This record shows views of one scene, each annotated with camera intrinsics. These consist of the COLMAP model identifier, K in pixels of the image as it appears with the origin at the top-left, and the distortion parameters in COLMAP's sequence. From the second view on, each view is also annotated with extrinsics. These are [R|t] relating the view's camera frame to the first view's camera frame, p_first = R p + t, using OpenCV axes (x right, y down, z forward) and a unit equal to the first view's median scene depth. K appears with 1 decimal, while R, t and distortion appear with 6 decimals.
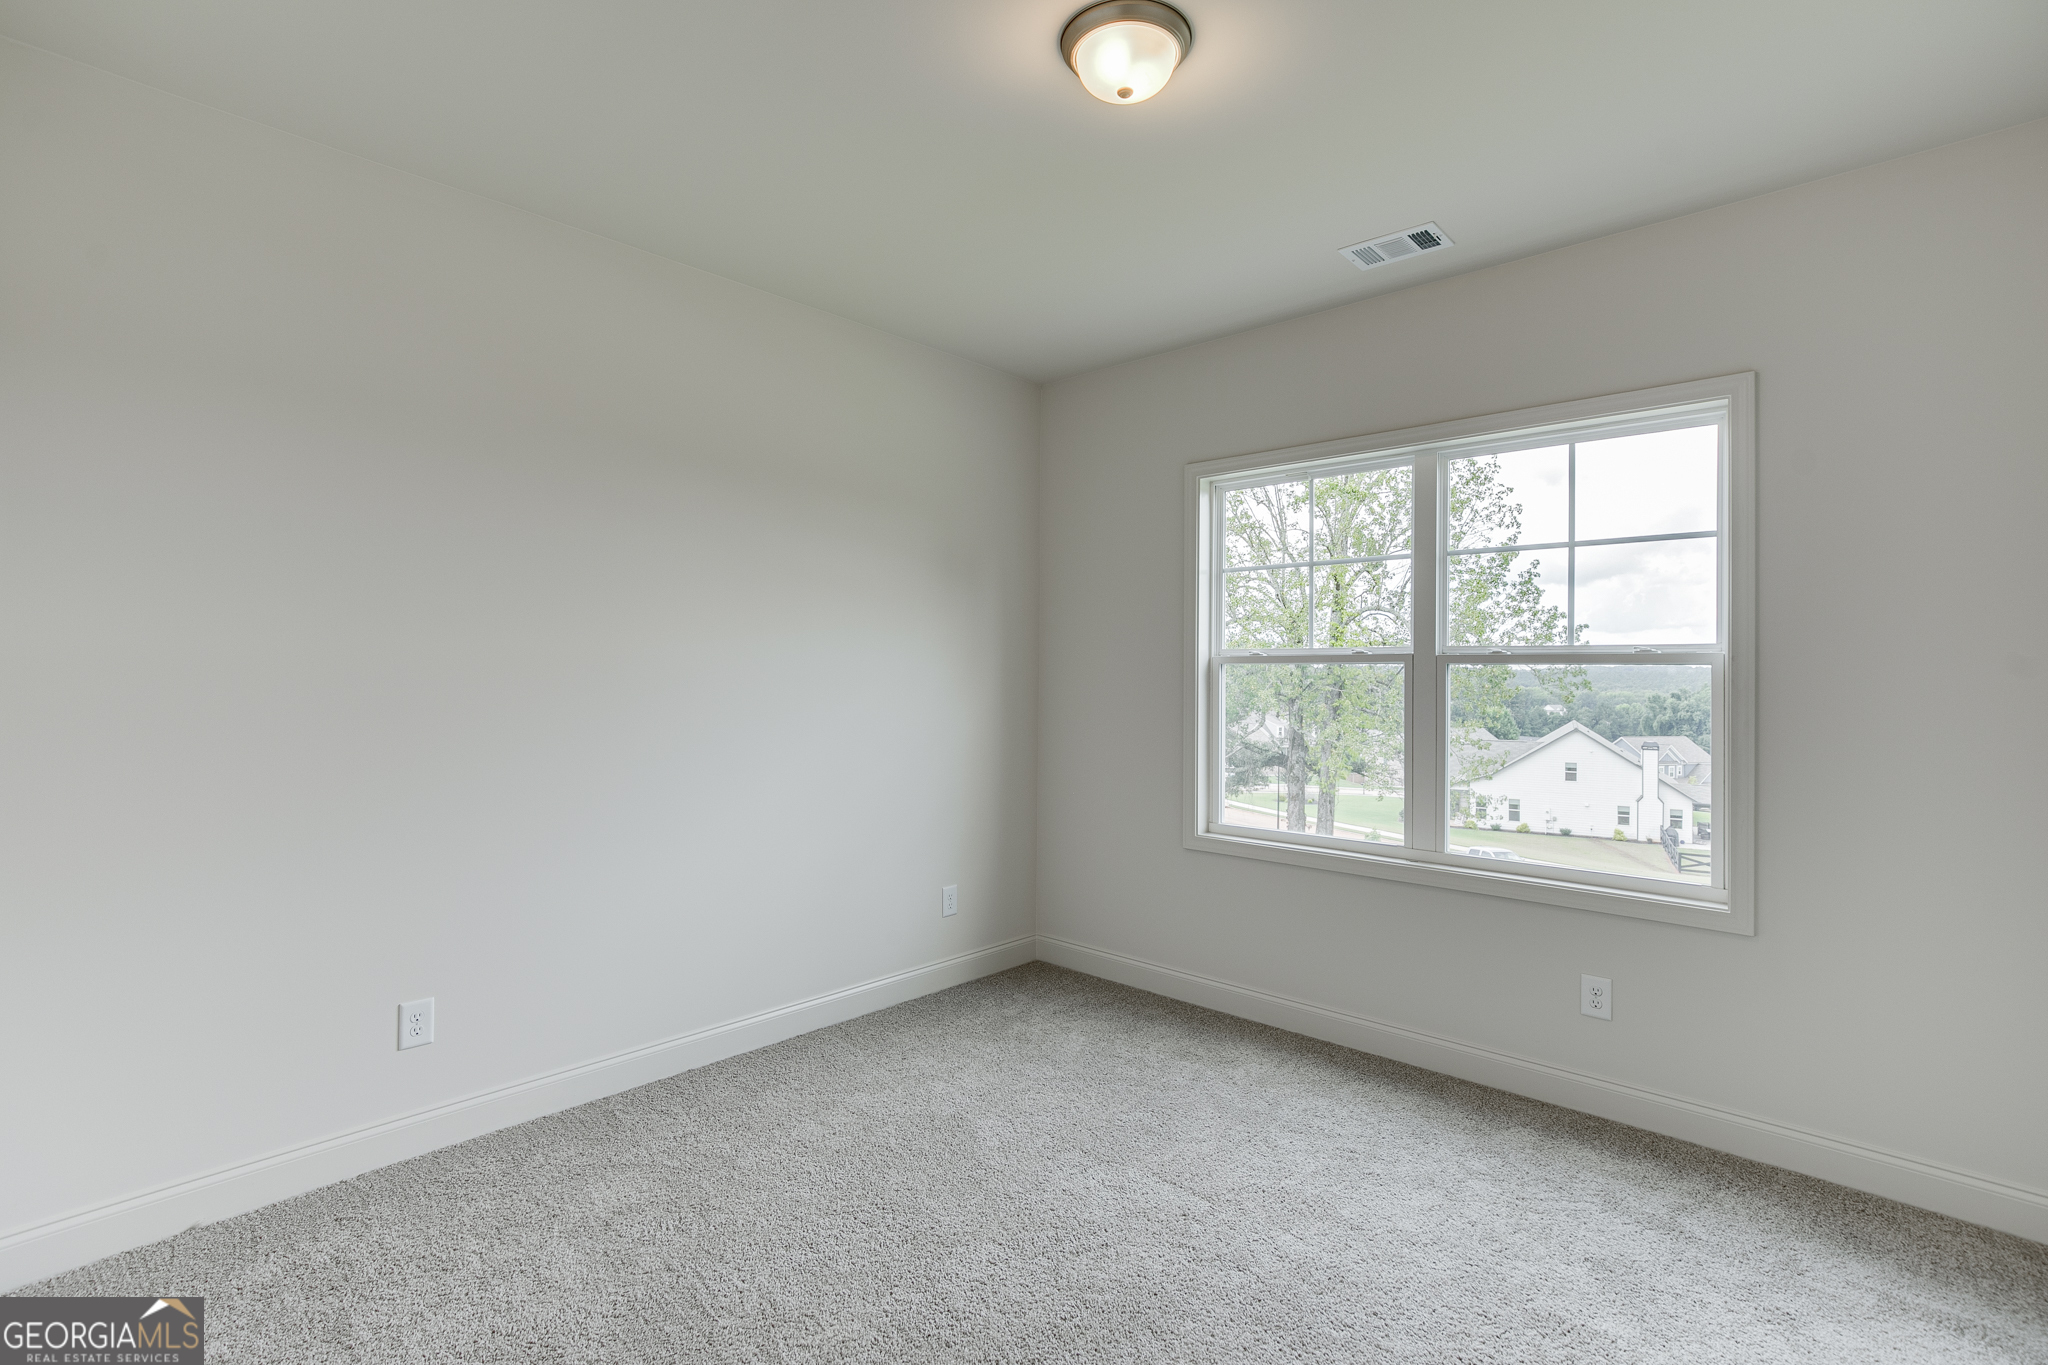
lens RADIAL K [[963.7, 0, 1033.8], [0, 963.7, 672.1], [0, 0, 1]] dist [-0.004094, 0.002834]
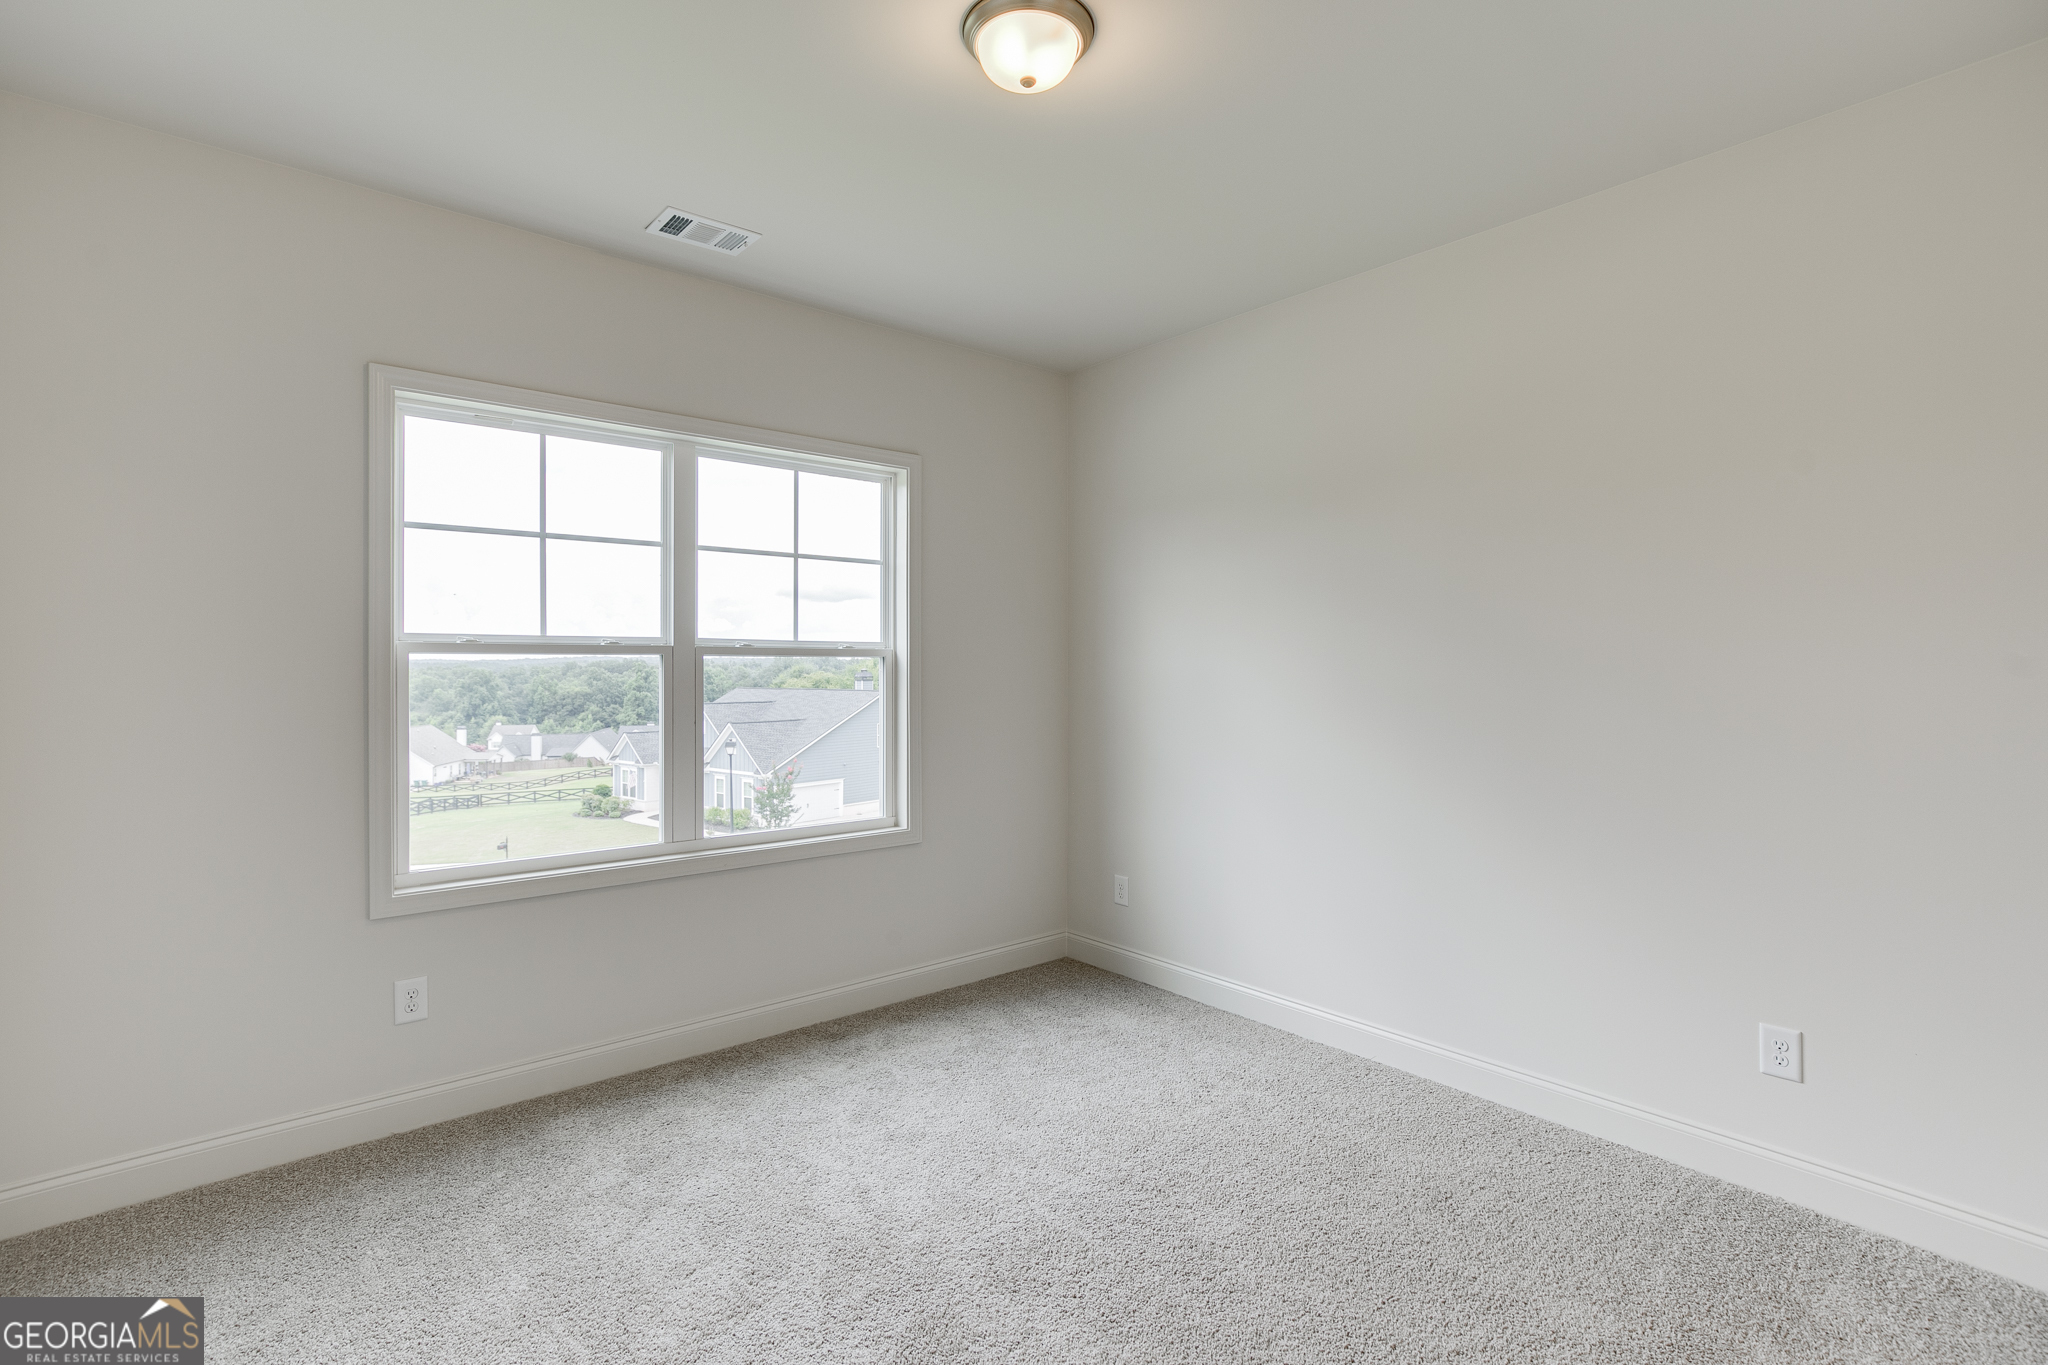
lens RADIAL K [[963.7, 0, 1023.7], [0, 963.7, 677.0], [0, 0, 1]] dist [-0.004094, 0.002834]
pose [[0.101534, -0.023848, 0.994546, -0.626009], [0.000756, 0.999714, 0.023895, -0.011401], [-0.994832, -0.001675, 0.101523, 0.621043]]
